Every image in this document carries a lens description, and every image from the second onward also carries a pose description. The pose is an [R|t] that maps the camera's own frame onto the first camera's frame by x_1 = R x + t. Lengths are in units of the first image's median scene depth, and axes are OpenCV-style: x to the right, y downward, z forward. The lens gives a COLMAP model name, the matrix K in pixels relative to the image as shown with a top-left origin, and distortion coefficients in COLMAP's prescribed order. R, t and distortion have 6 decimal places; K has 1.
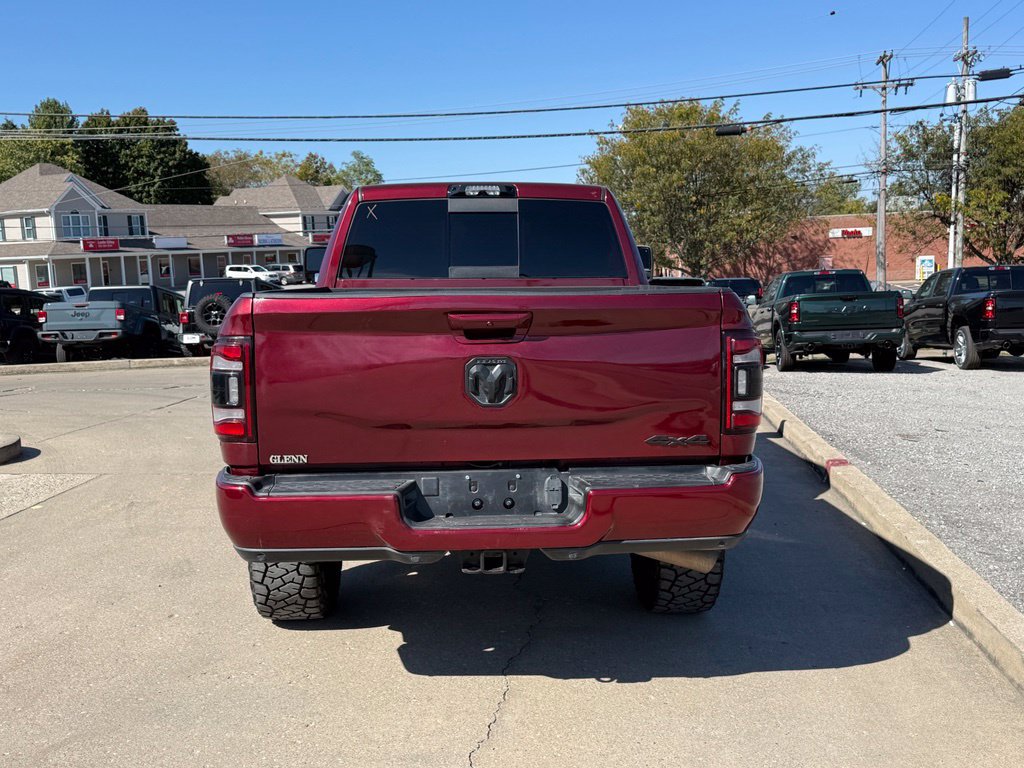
lens RADIAL K [[1080.6, 0, 494.0], [0, 1080.6, 400.0], [0, 0, 1]] dist [0.145565, -0.296160]
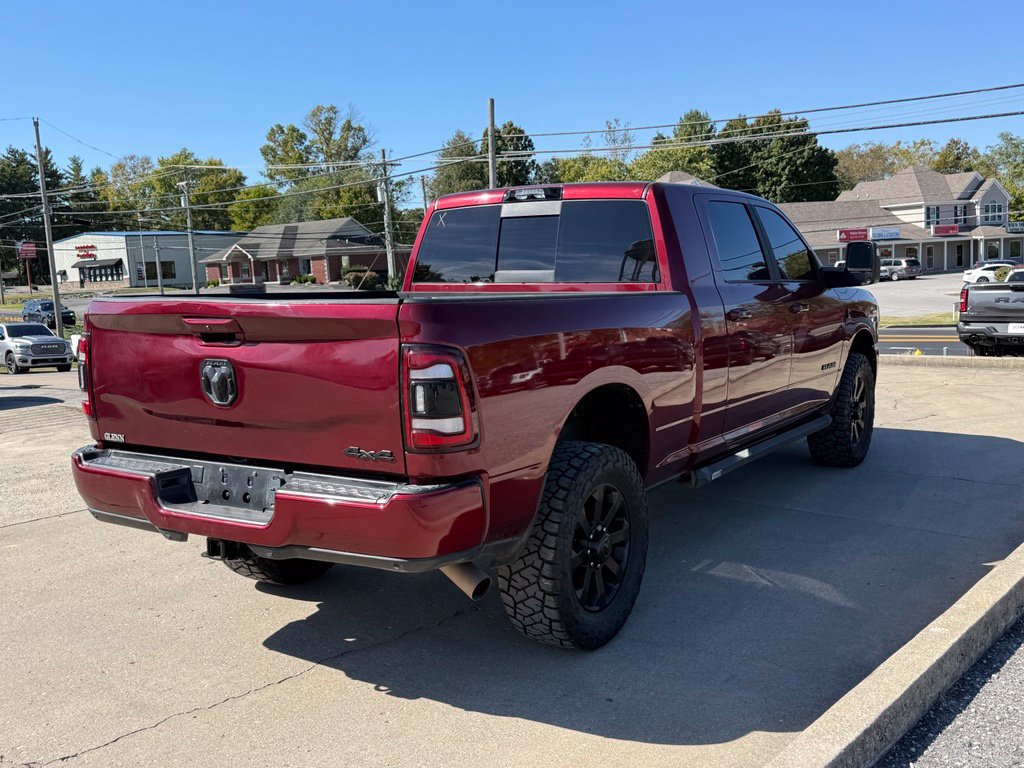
lens RADIAL K [[1085.2, 0, 543.1], [0, 1085.2, 385.0], [0, 0, 1]] dist [0.124919, -0.207135]
pose [[0.807174, 0.058200, -0.587437, 0.128356], [-0.063060, 0.997935, 0.012221, -0.006736], [0.586935, 0.027179, 0.809177, 0.043386]]
